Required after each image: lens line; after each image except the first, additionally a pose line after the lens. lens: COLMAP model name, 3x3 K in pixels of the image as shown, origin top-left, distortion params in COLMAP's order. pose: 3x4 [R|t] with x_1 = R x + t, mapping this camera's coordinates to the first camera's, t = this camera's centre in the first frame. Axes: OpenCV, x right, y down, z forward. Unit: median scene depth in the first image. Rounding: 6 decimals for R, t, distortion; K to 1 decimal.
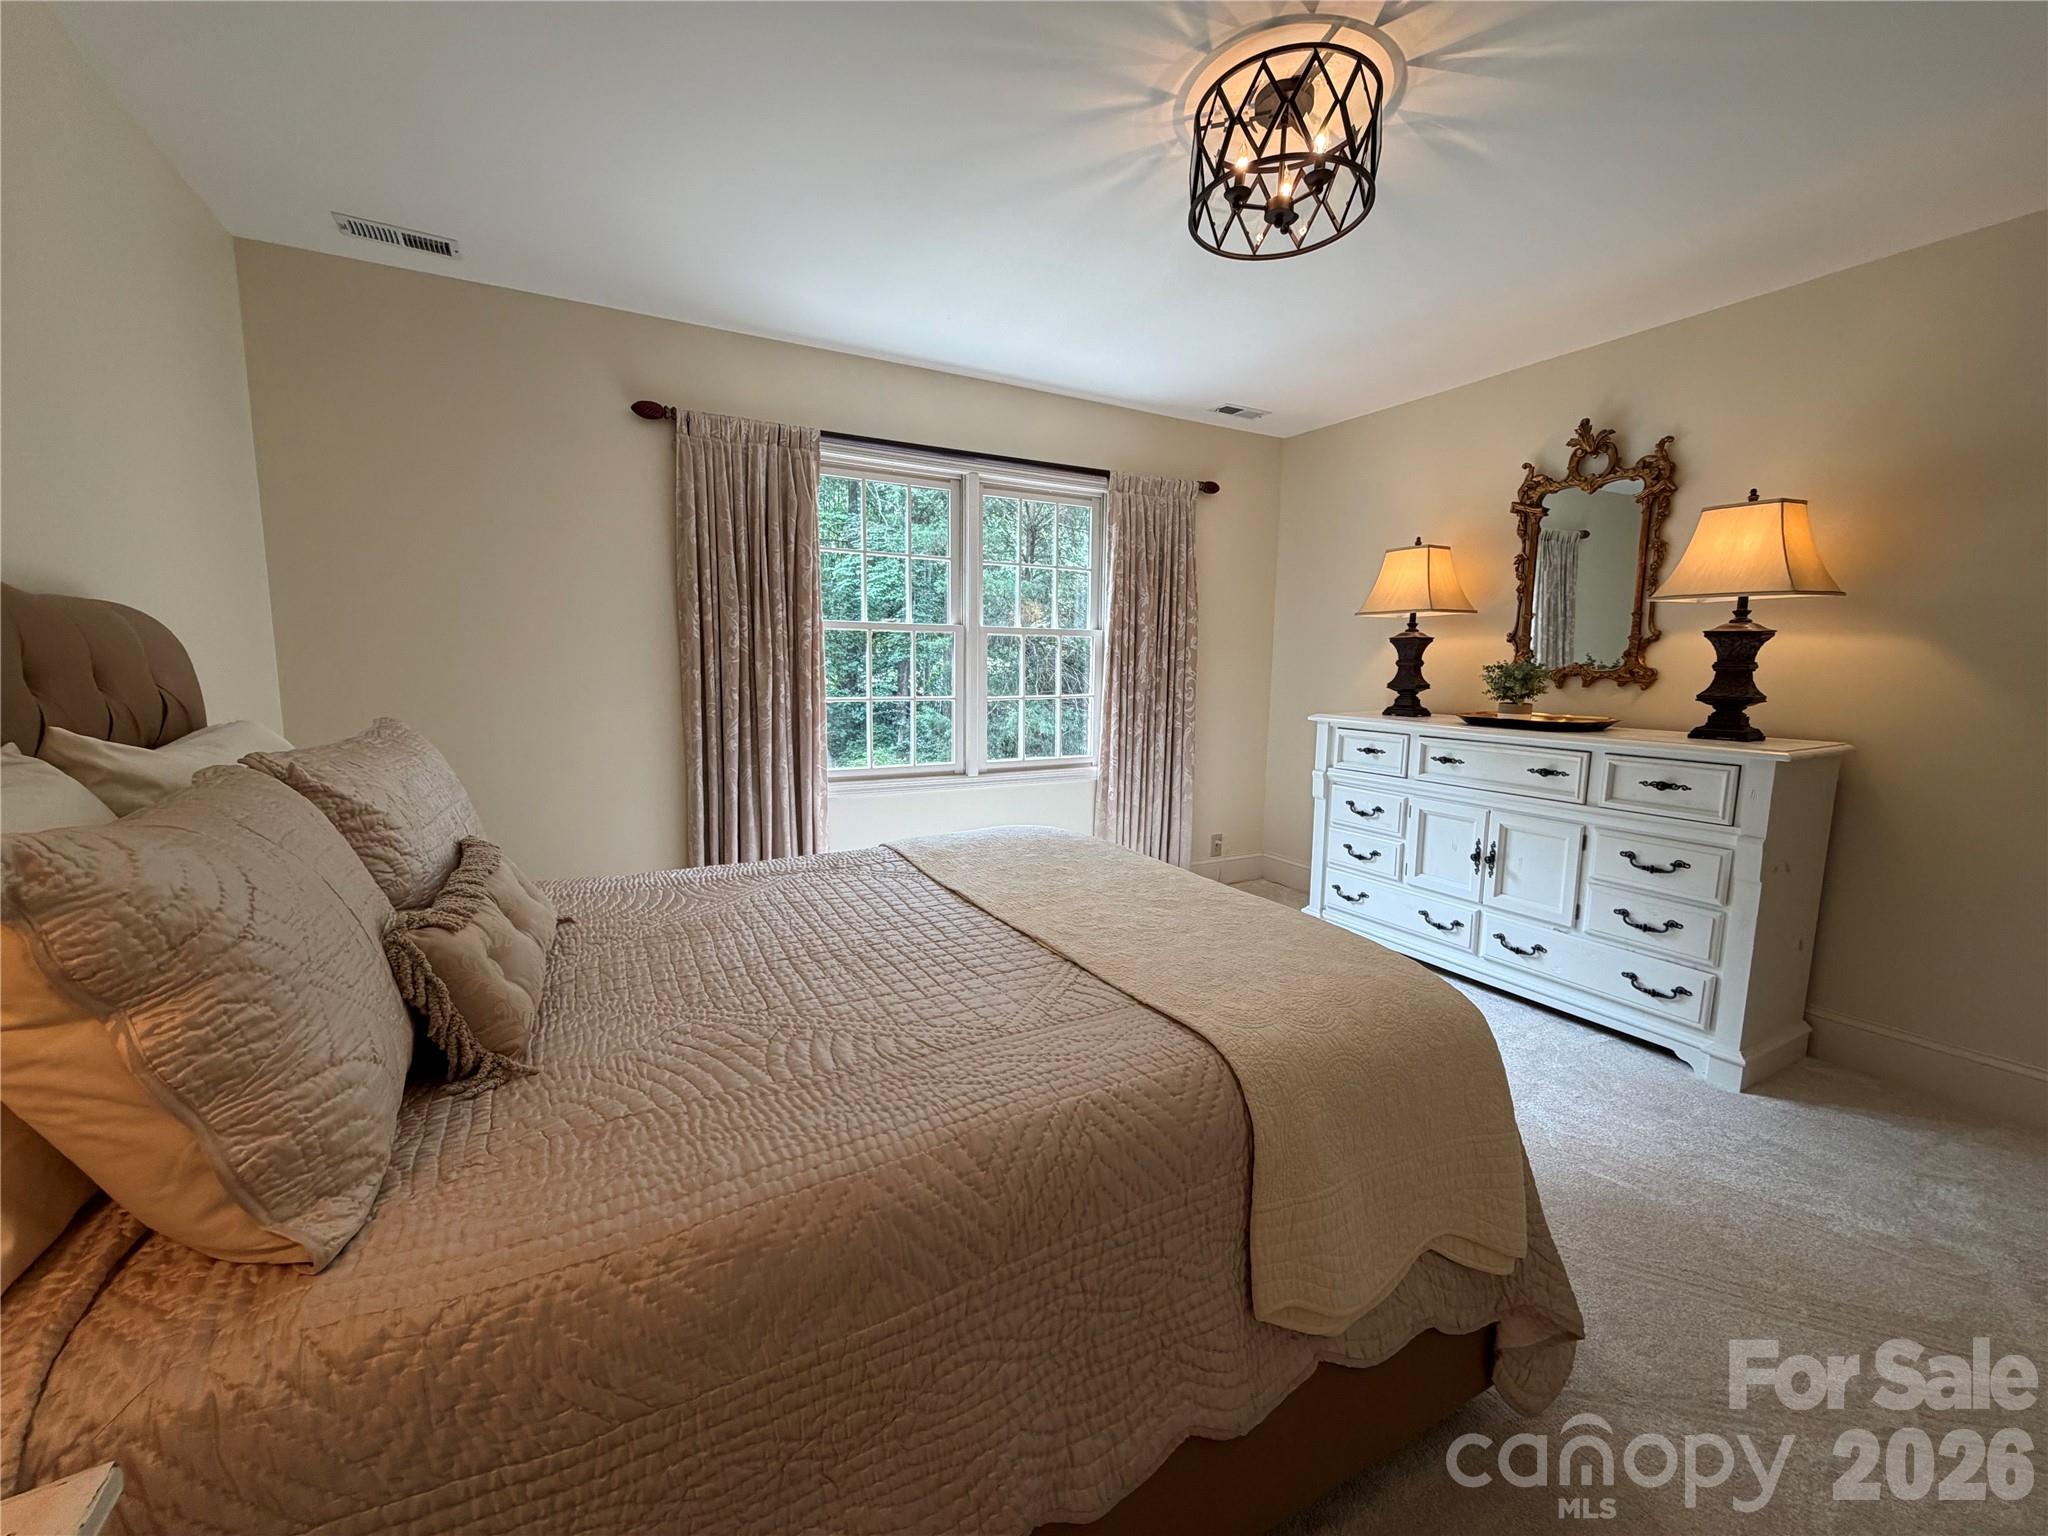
lens RADIAL K [[812.4, 0, 1028.1], [0, 812.4, 767.9], [0, 0, 1]] dist [0.000901, -0.000290]
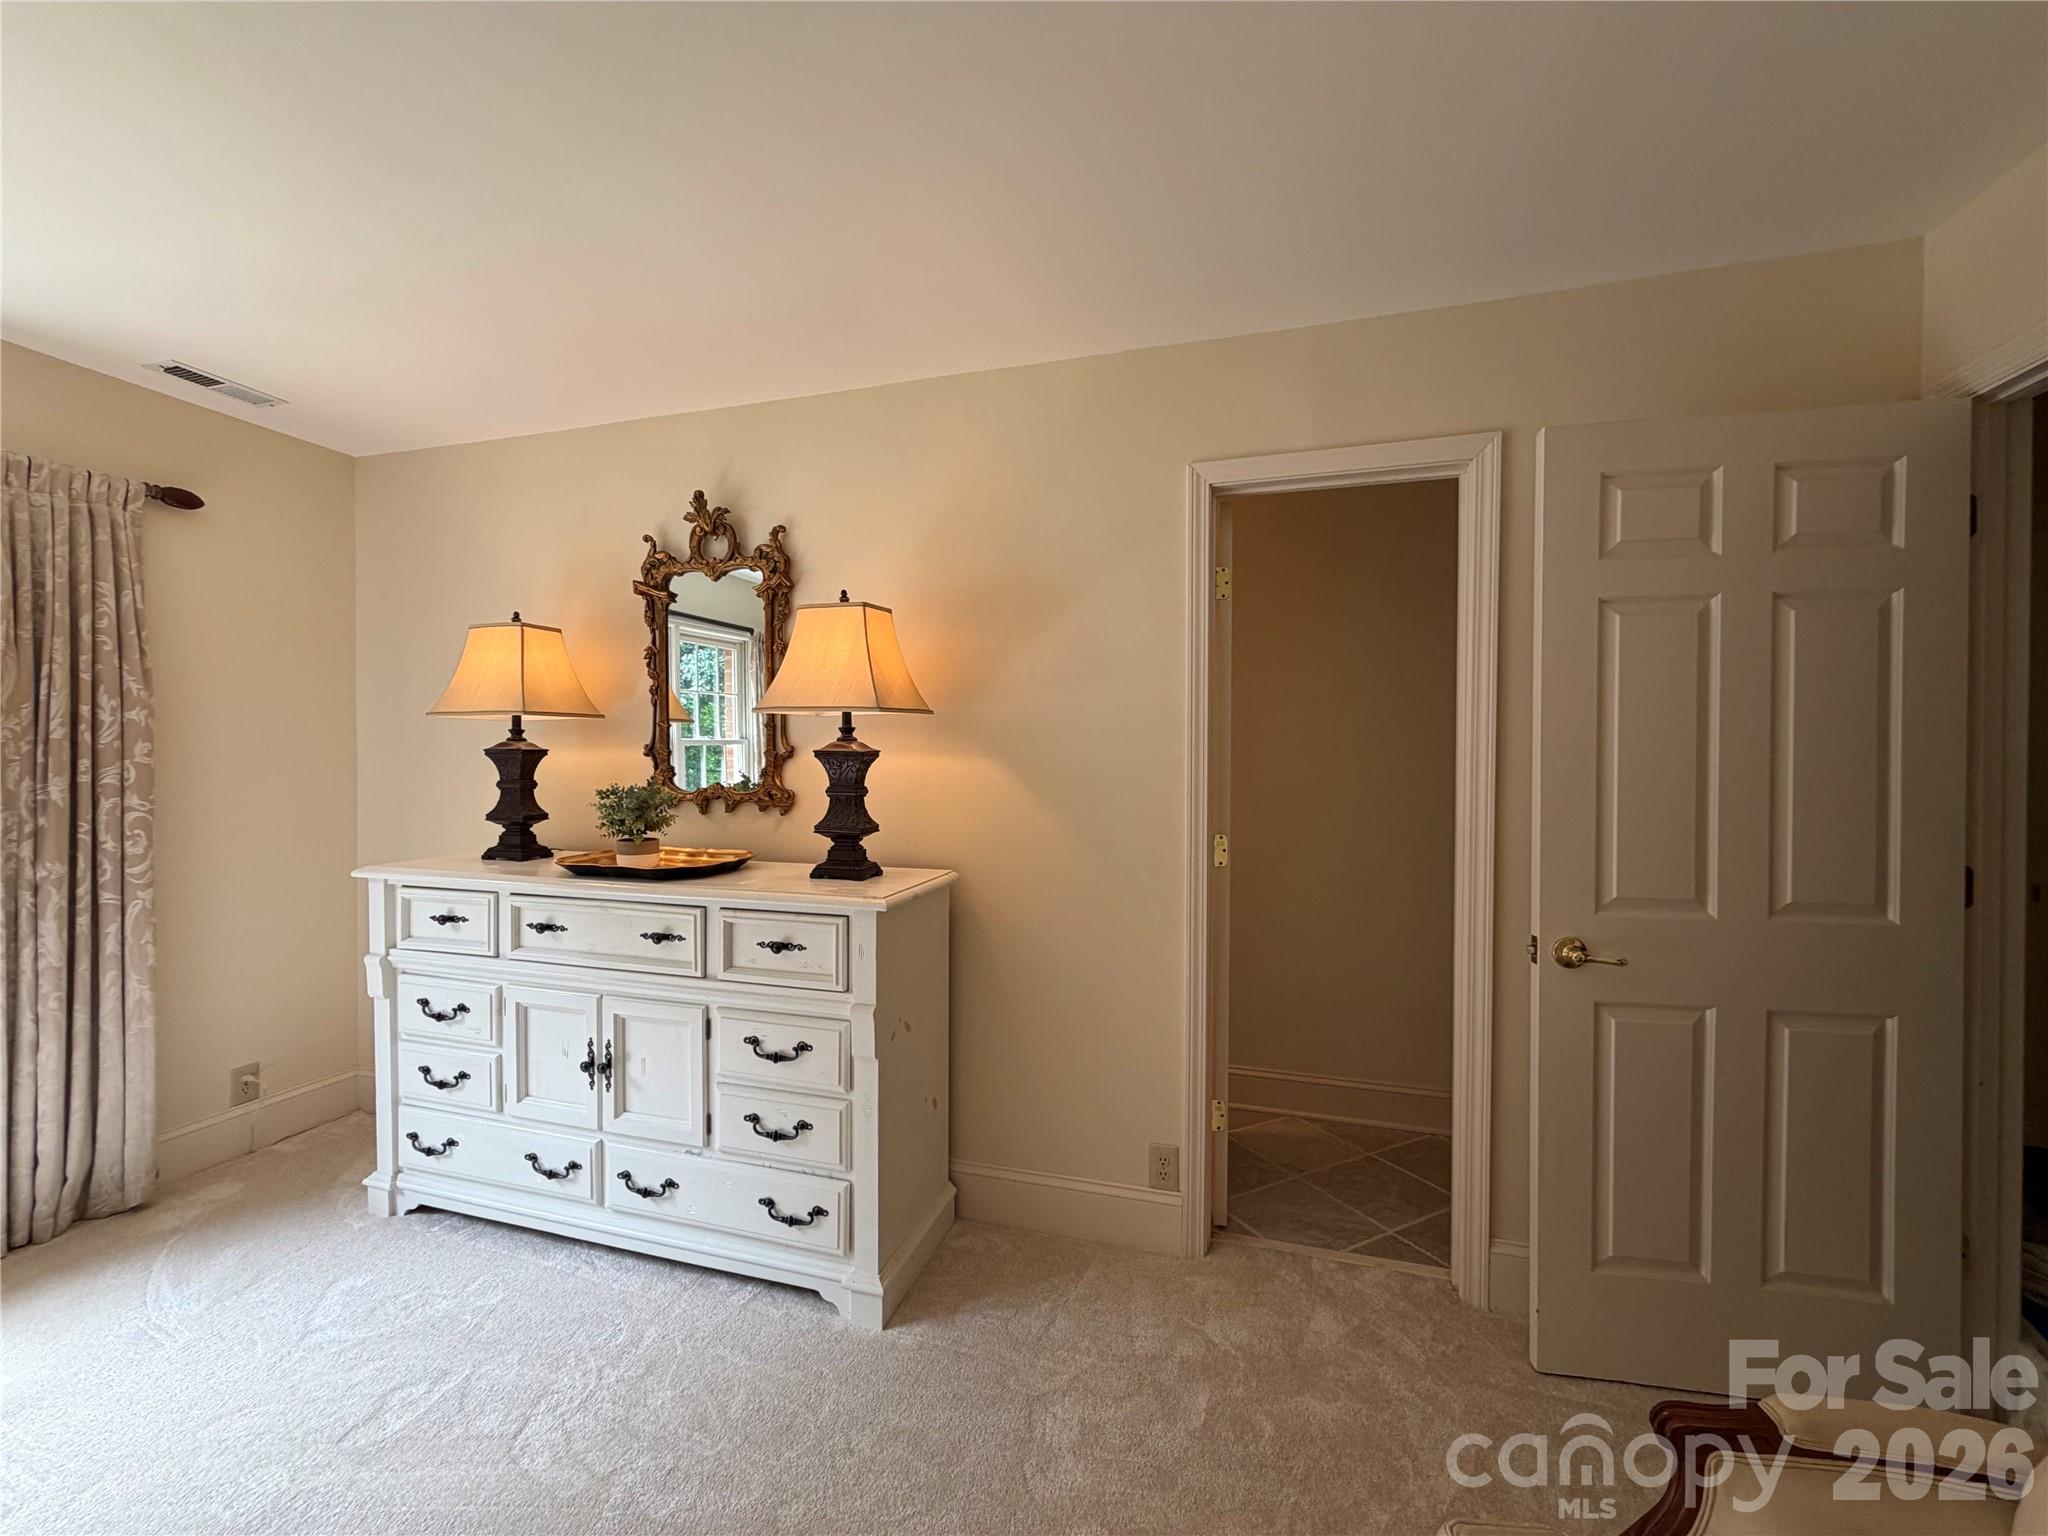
lens RADIAL K [[812.4, 0, 1019.8], [0, 812.4, 769.2], [0, 0, 1]] dist [0.000901, -0.000290]
pose [[0.715154, -0.014780, 0.698811, 0.327219], [0.094017, 0.992725, -0.075220, -0.054108], [-0.692615, 0.119494, 0.711341, 0.214070]]
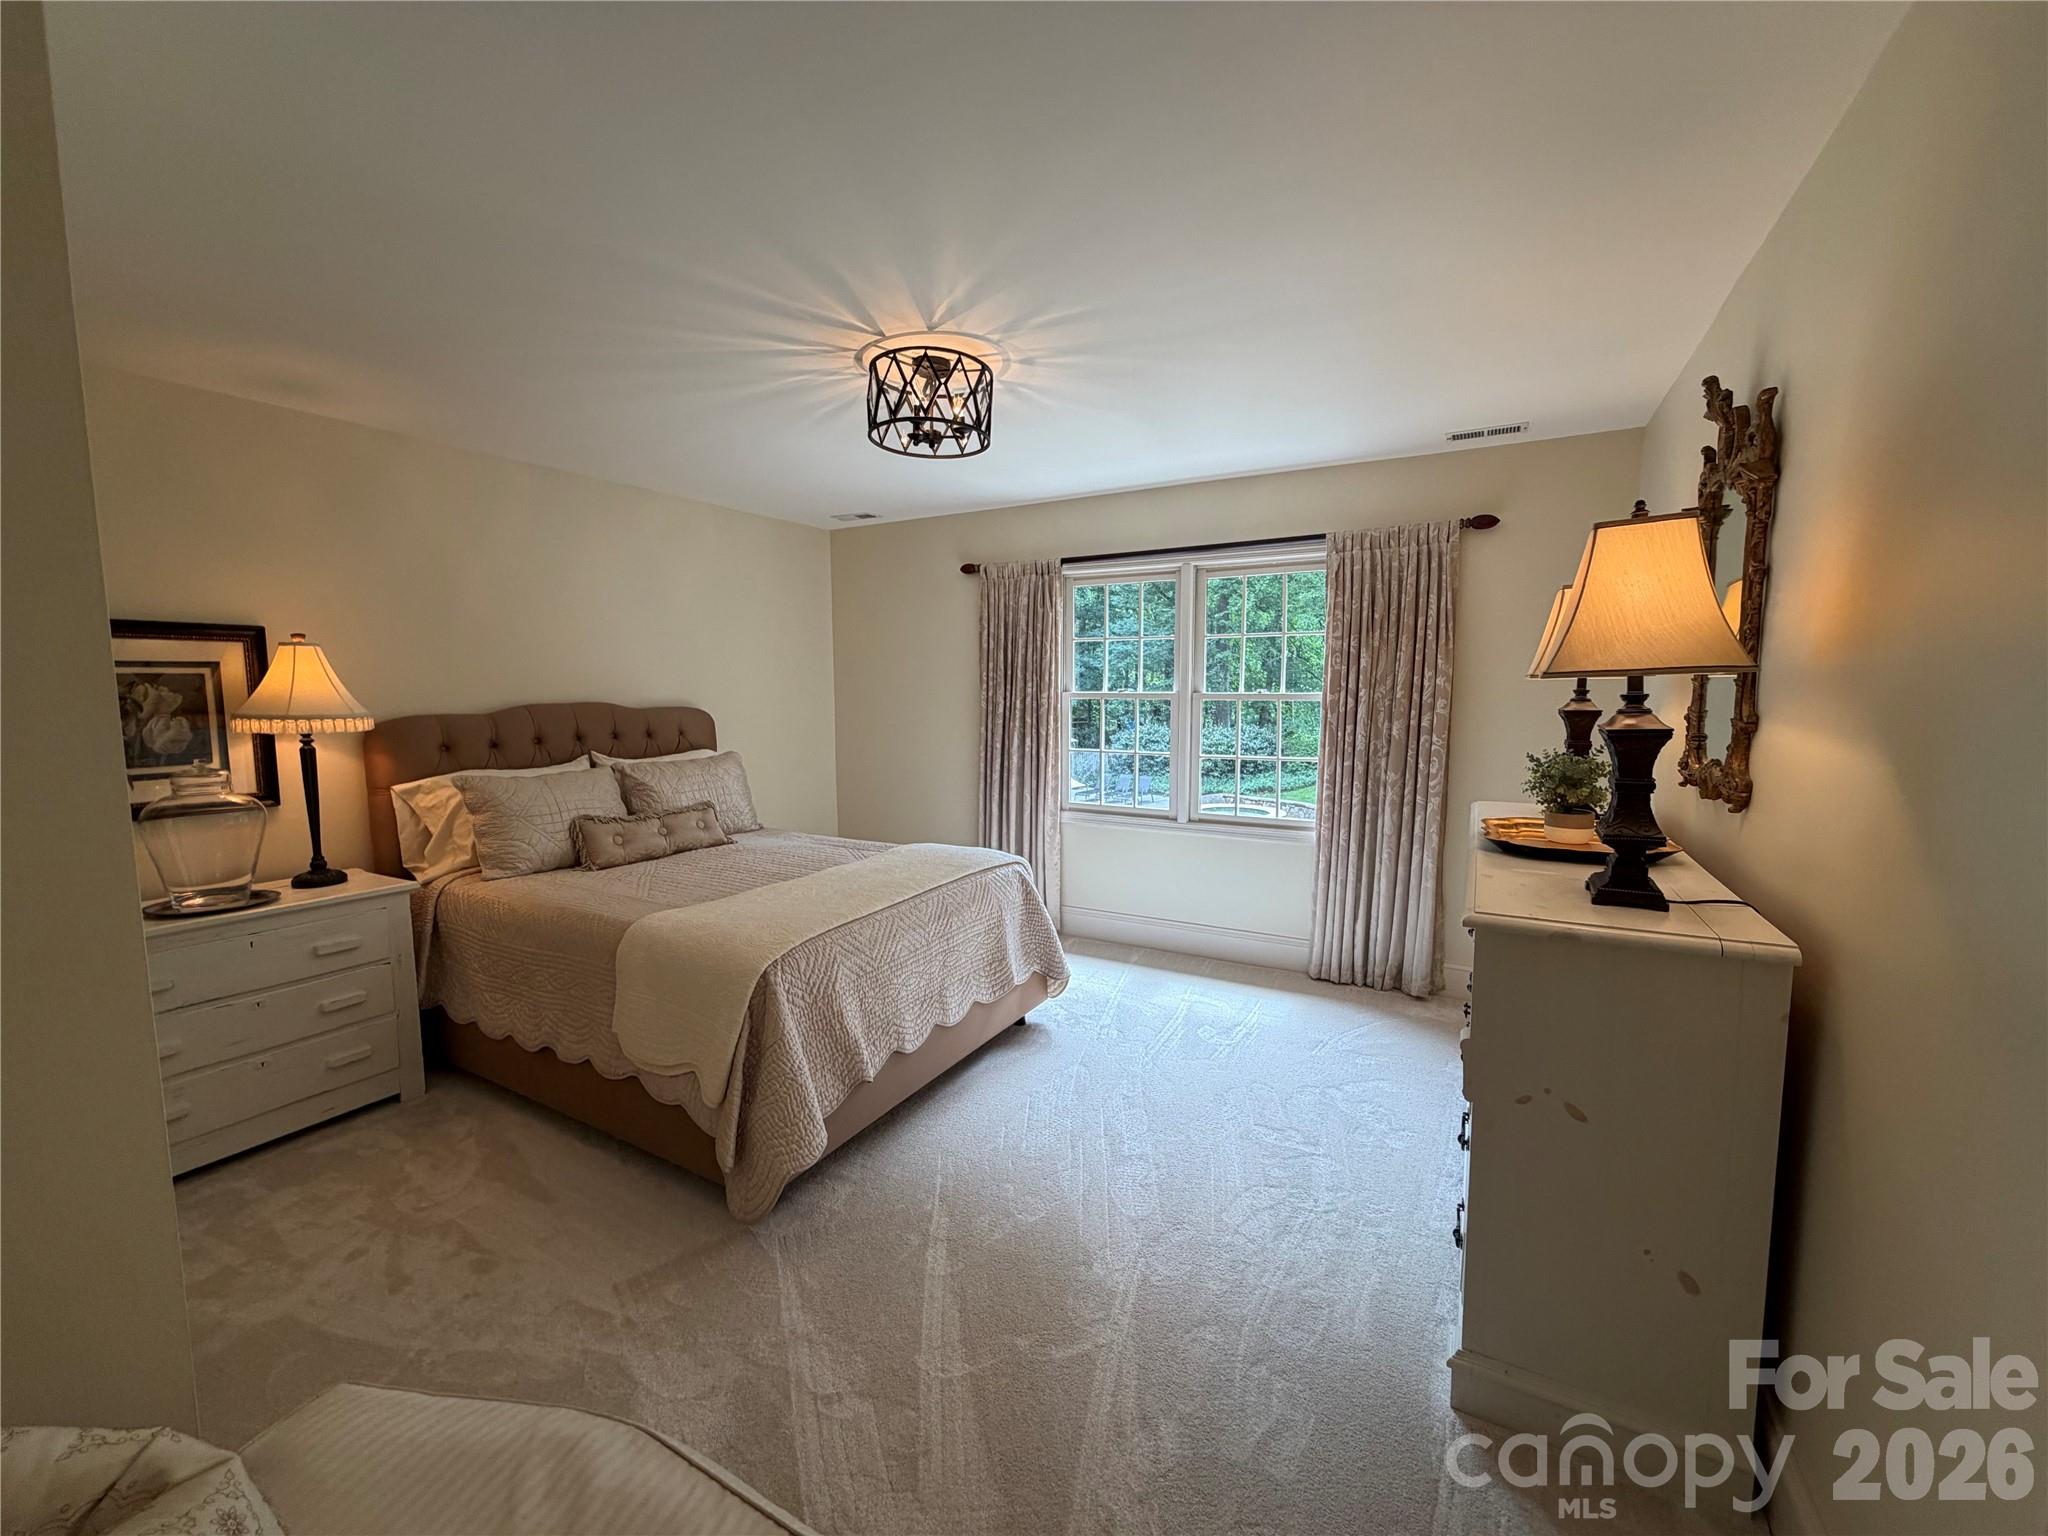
lens RADIAL K [[812.4, 0, 1026.9], [0, 812.4, 772.5], [0, 0, 1]] dist [0.000901, -0.000290]
pose [[0.535245, 0.078857, -0.841008, 0.929502], [-0.103006, 0.994296, 0.027673, -0.083672], [0.838393, 0.071817, 0.540314, 0.227927]]
